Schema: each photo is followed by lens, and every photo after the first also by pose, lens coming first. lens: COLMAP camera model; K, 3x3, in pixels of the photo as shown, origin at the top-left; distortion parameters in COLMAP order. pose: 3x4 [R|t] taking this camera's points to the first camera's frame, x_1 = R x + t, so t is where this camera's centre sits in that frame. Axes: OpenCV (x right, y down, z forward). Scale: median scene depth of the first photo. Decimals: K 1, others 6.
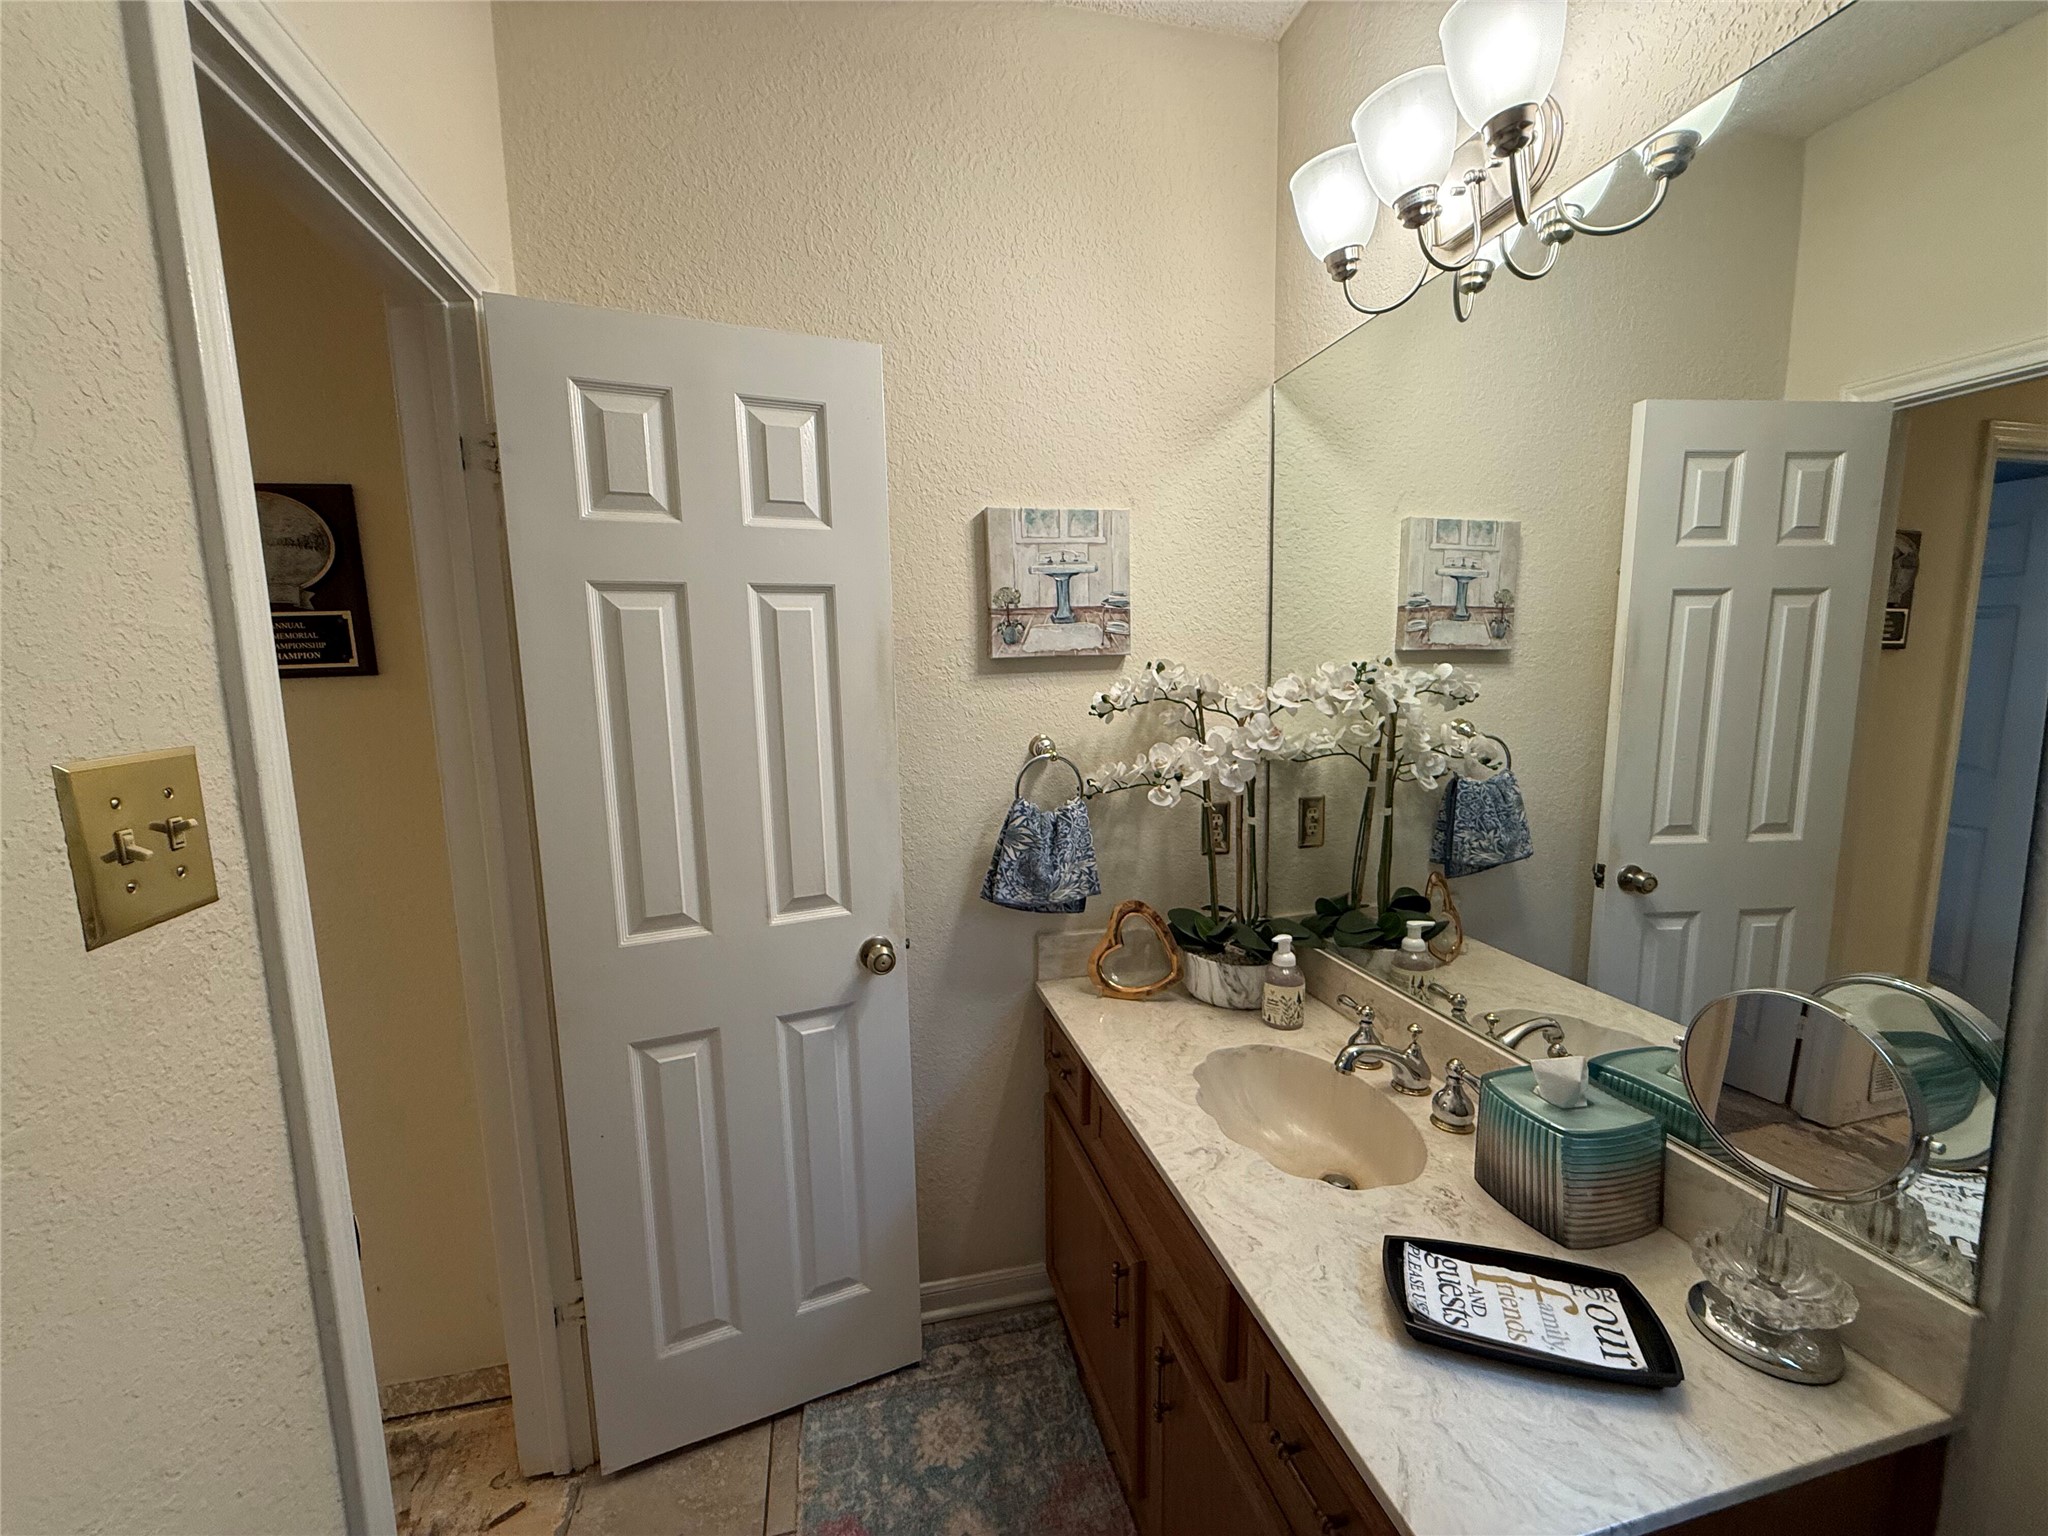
lens RADIAL K [[814.8, 0, 1028.4], [0, 814.8, 777.8], [0, 0, 1]] dist [-0.000694, 0.000276]
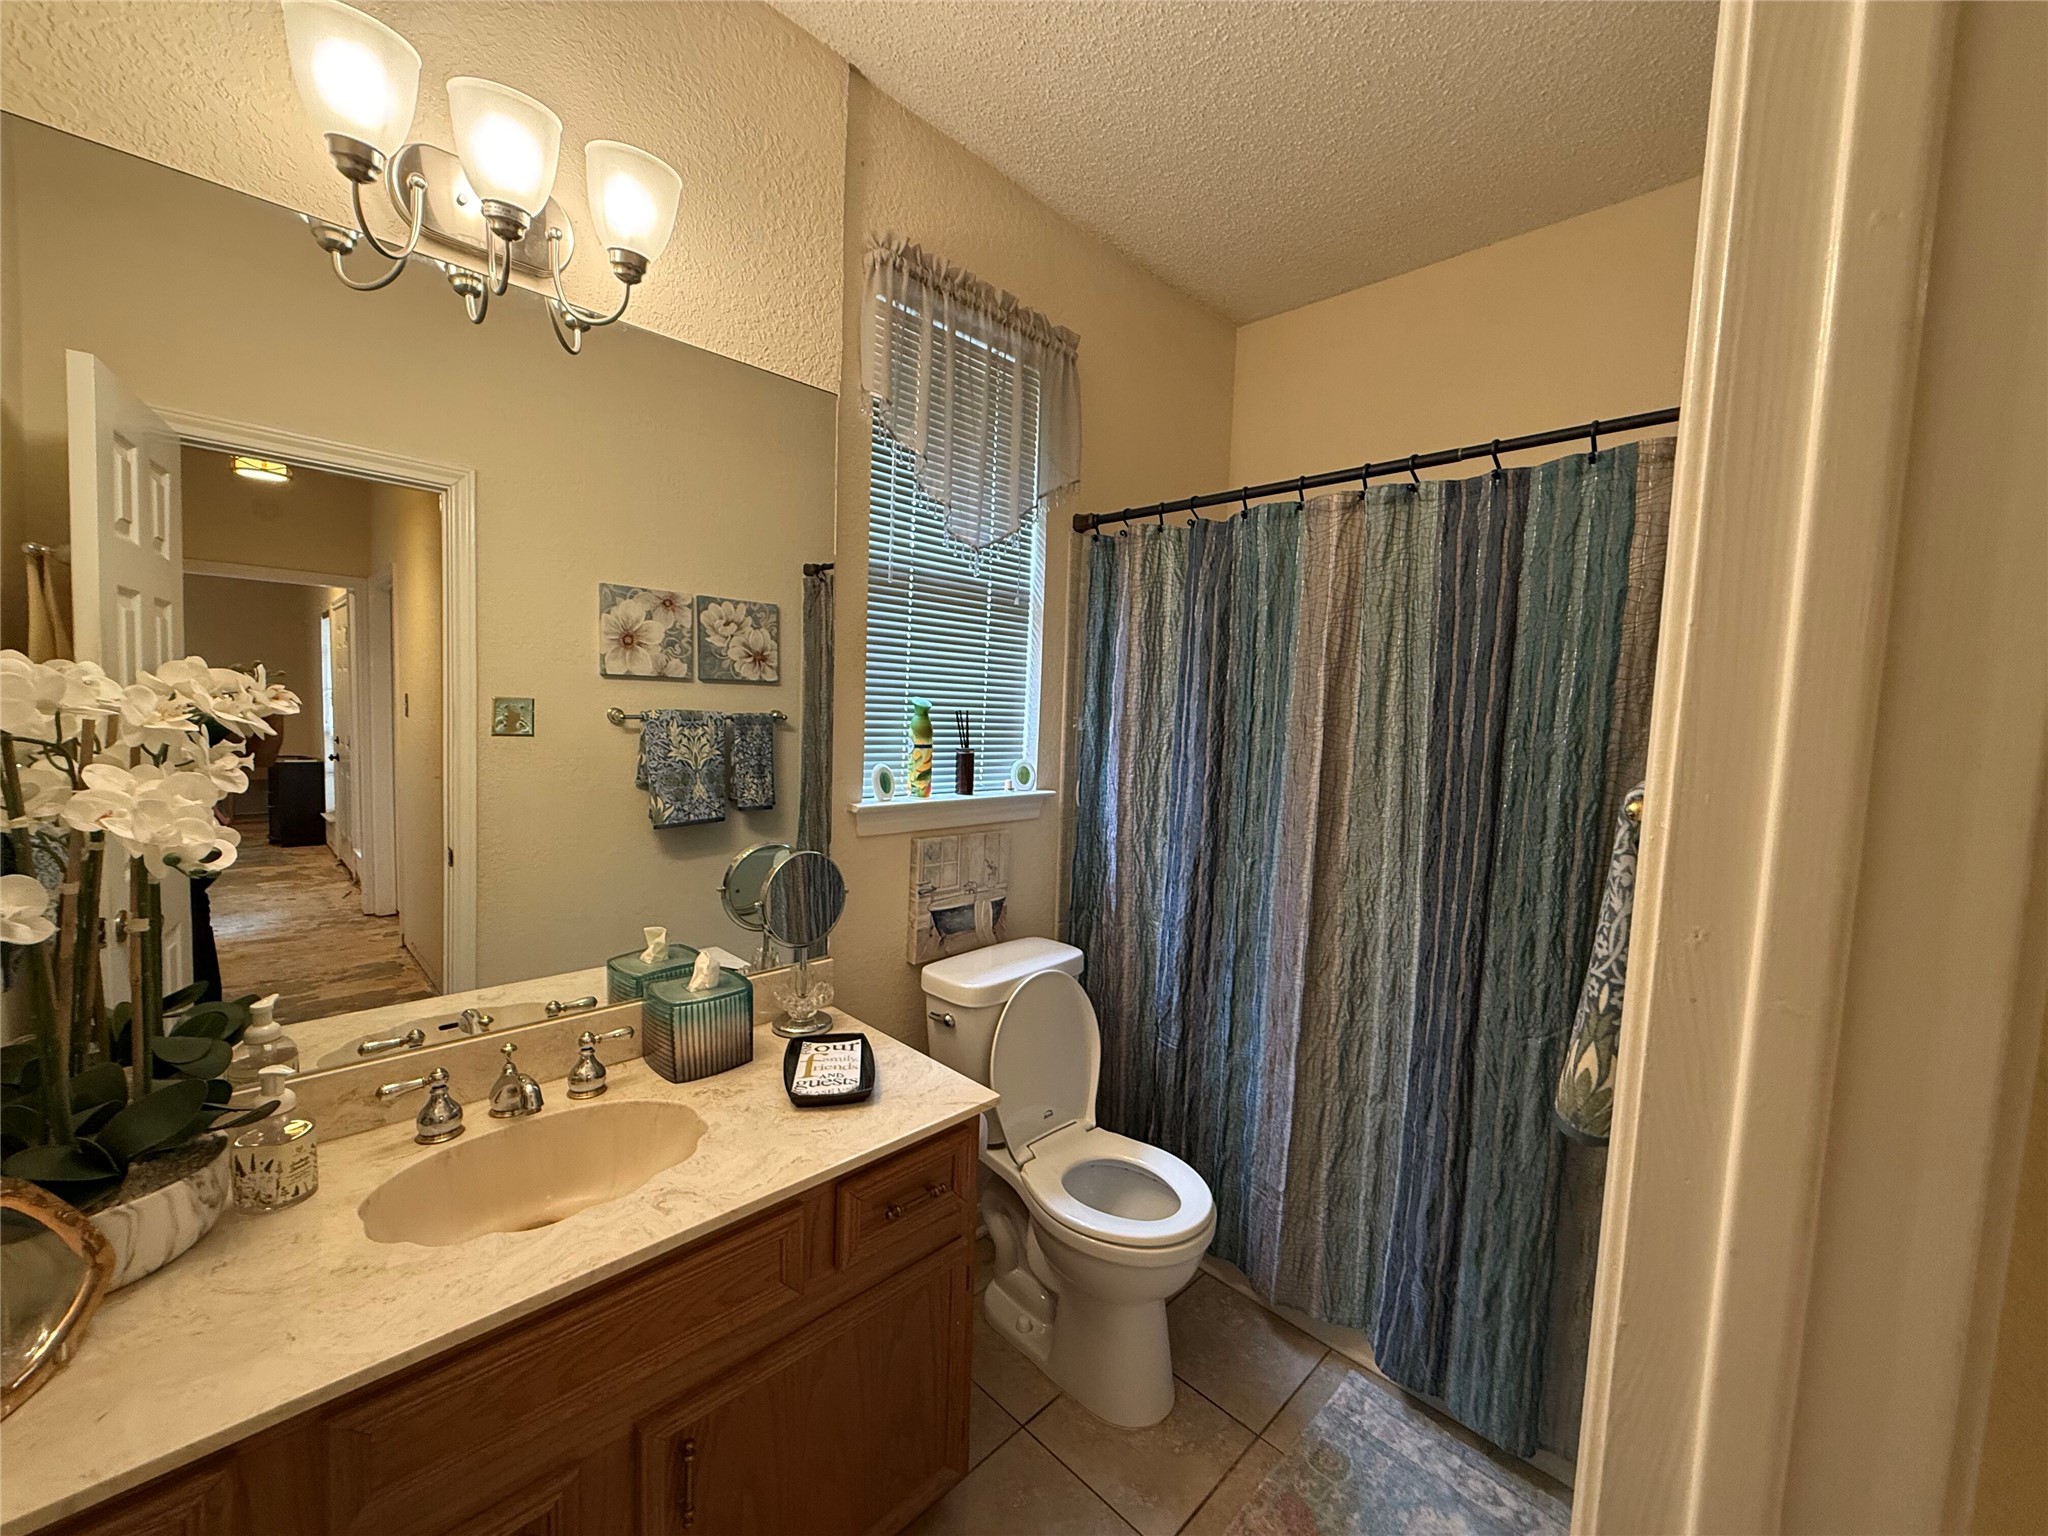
lens RADIAL K [[814.8, 0, 1028.6], [0, 814.8, 768.0], [0, 0, 1]] dist [-0.000694, 0.000276]
pose [[-0.527216, -0.060246, 0.847593, -0.653439], [0.086783, 0.988450, 0.124239, -0.088357], [-0.845288, 0.139057, -0.515898, 0.927329]]
